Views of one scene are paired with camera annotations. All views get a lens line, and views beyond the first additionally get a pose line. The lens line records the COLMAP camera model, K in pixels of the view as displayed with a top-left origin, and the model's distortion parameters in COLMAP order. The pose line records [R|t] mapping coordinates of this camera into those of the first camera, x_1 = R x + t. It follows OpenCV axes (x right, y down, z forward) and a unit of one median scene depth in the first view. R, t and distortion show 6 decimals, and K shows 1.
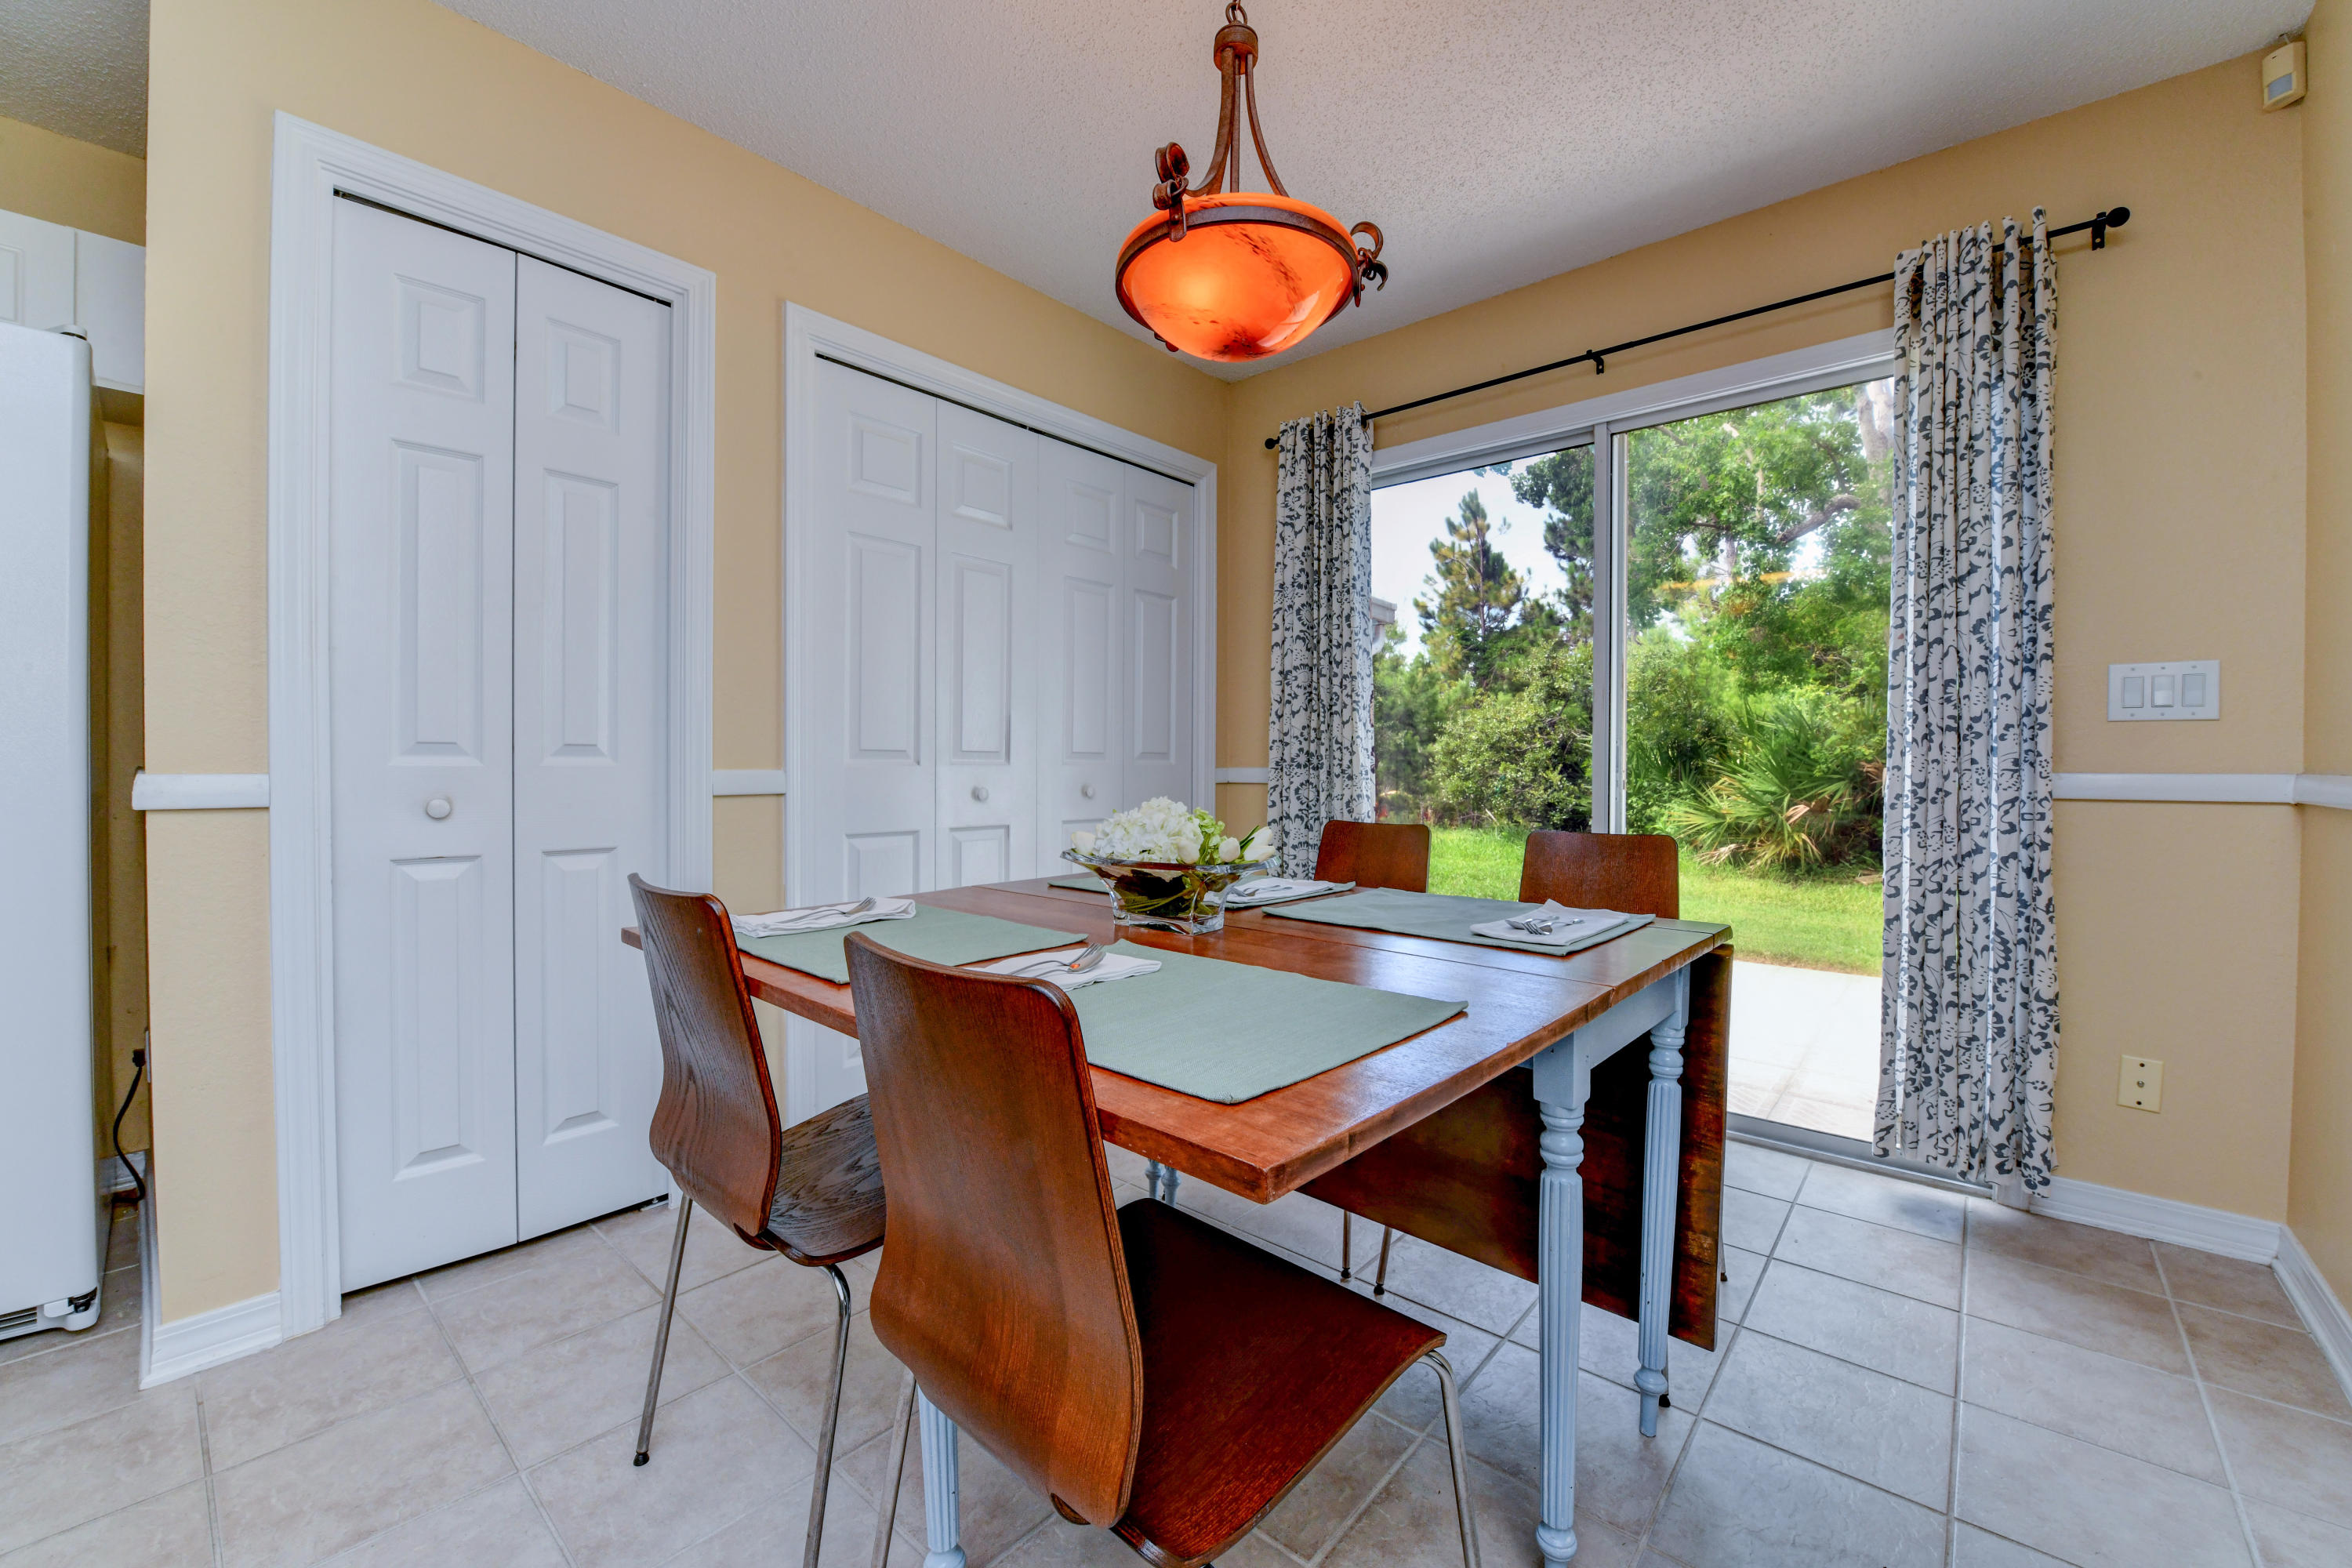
lens RADIAL K [[934.4, 0, 1186.5], [0, 934.4, 776.9], [0, 0, 1]] dist [-0.019787, -0.000266]
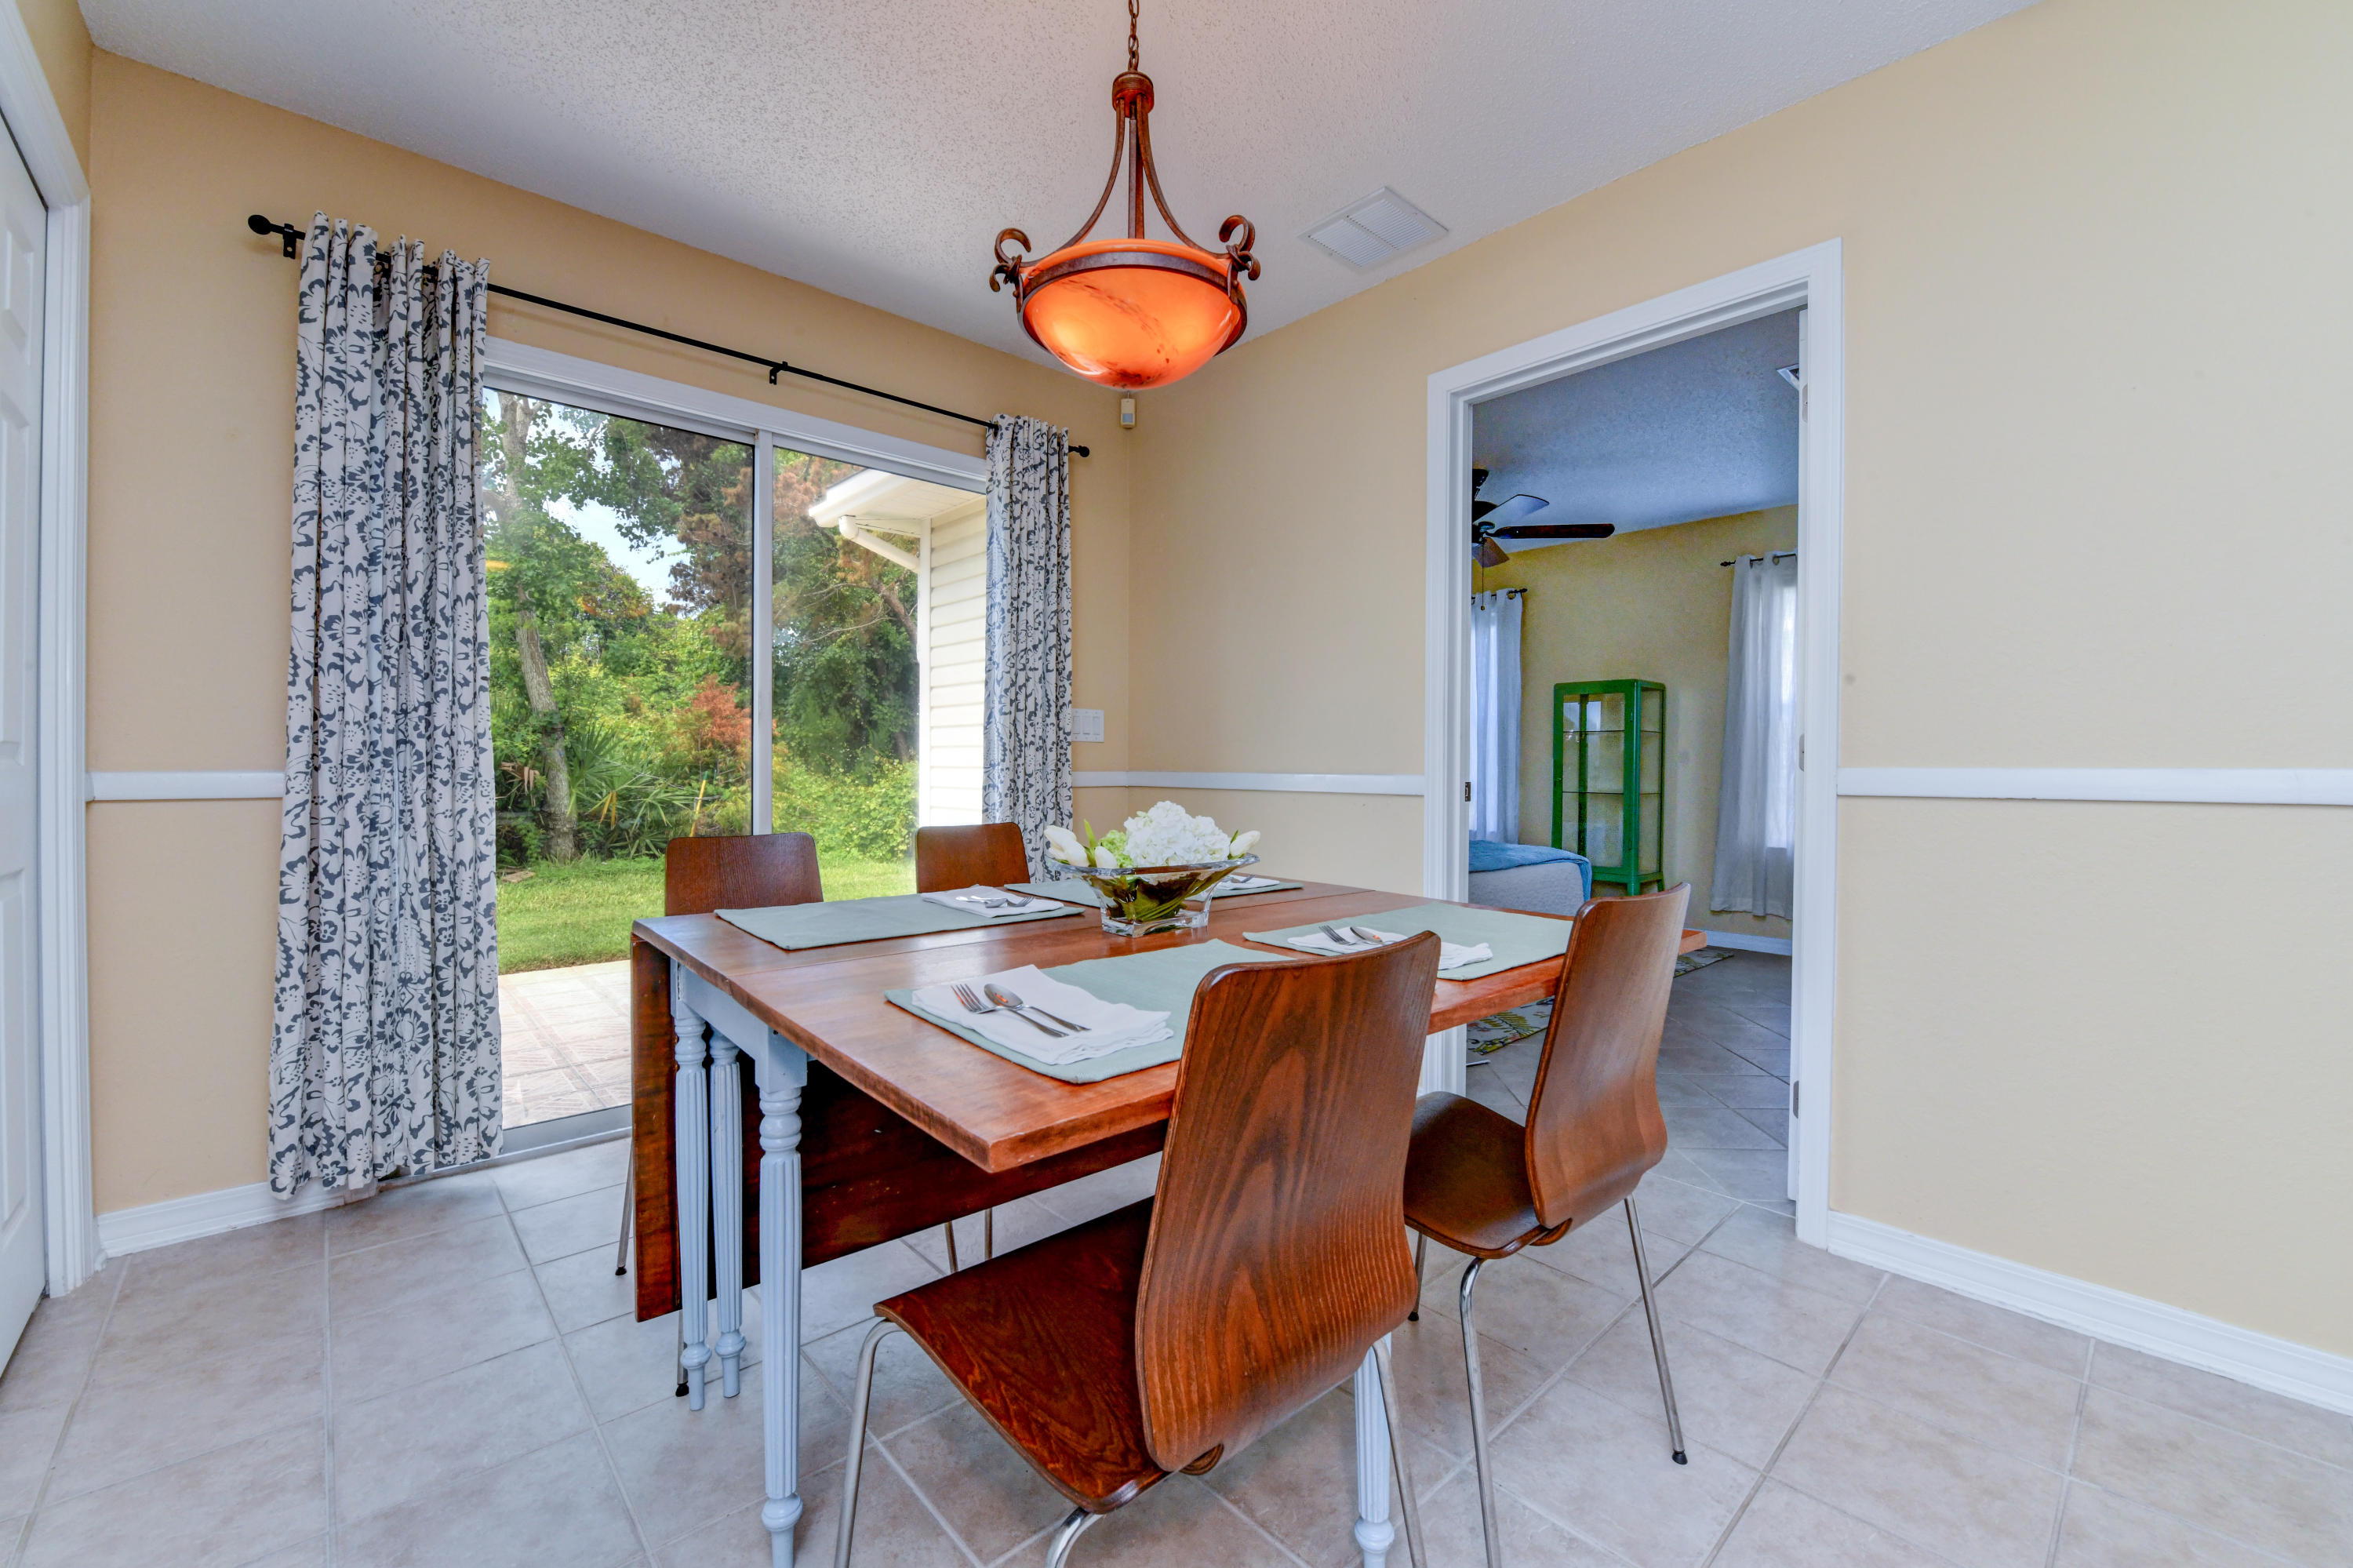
lens RADIAL K [[934.8, 0, 1187.0], [0, 934.8, 776.9], [0, 0, 1]] dist [-0.019787, -0.000266]
pose [[0.106170, -0.013512, 0.994256, -0.697588], [0.010062, 0.999871, 0.012514, -0.012526], [-0.994297, 0.008675, 0.106292, 0.579454]]
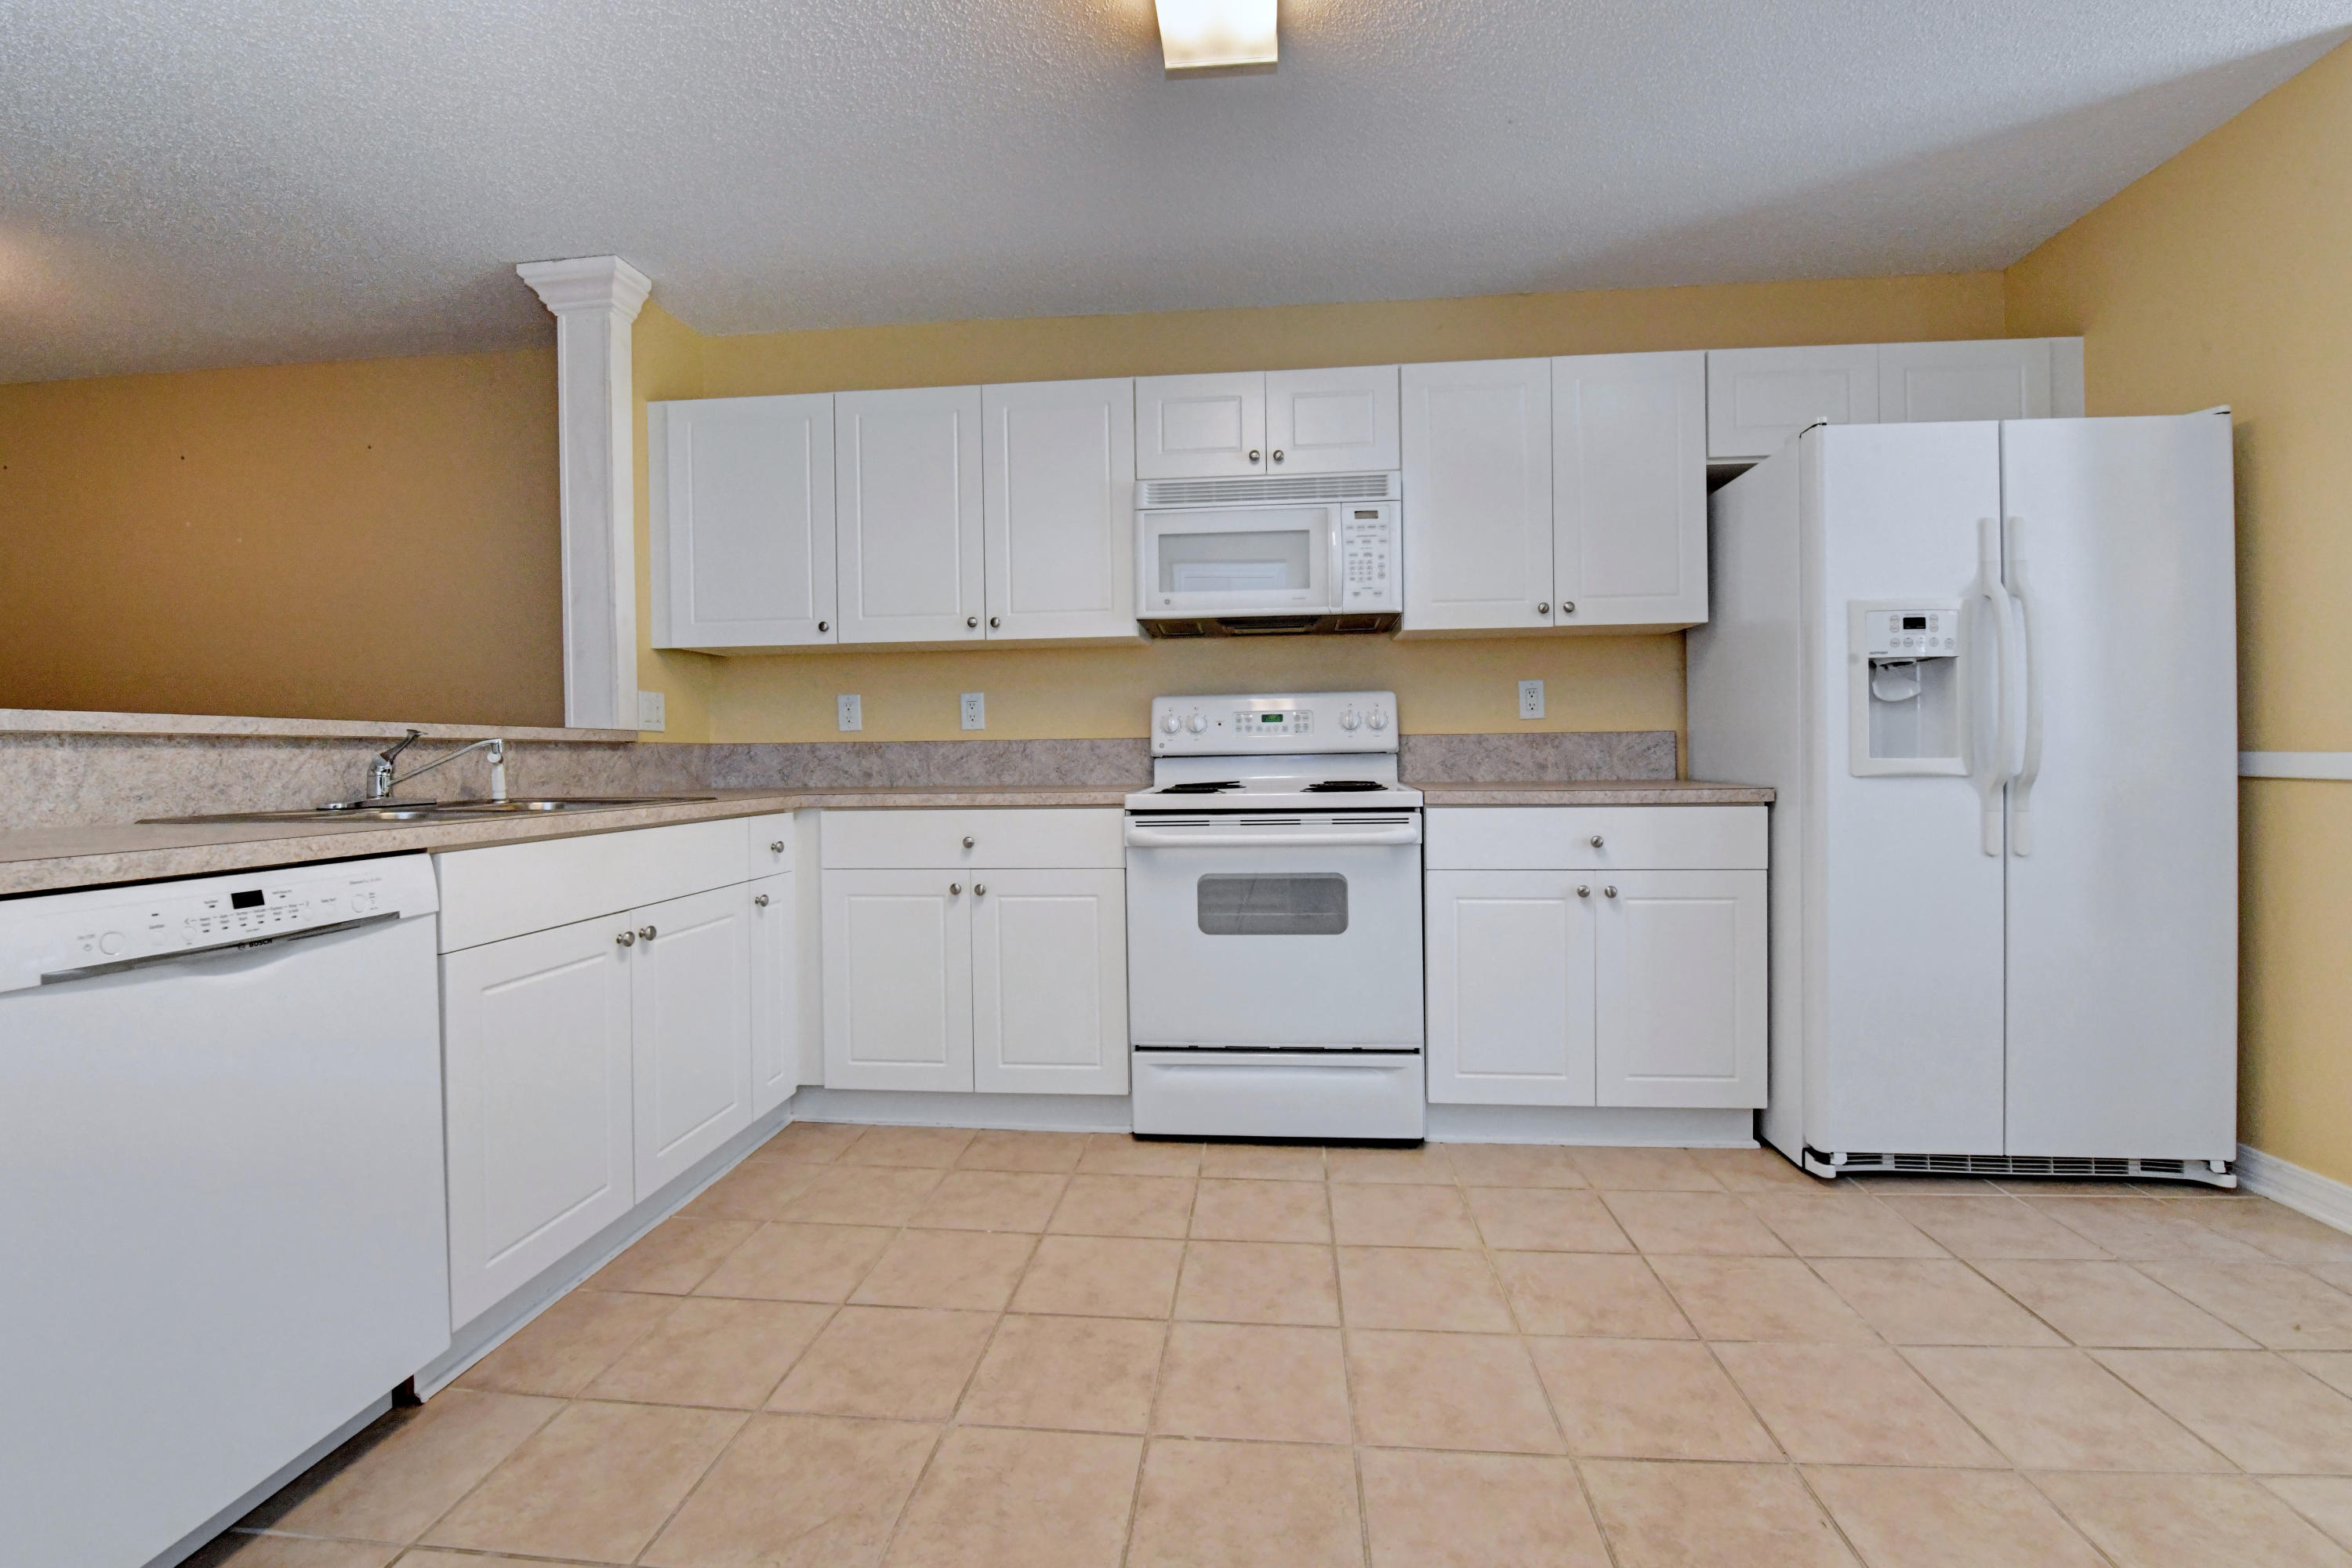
lens RADIAL K [[1003.9, 0, 1175.7], [0, 1003.9, 762.5], [0, 0, 1]] dist [-0.011451, -0.004733]
pose [[0.579086, -0.001744, -0.815264, -0.741622], [0.002133, 0.999998, -0.000625, 0.006016], [0.815263, -0.001377, 0.579089, -0.791524]]
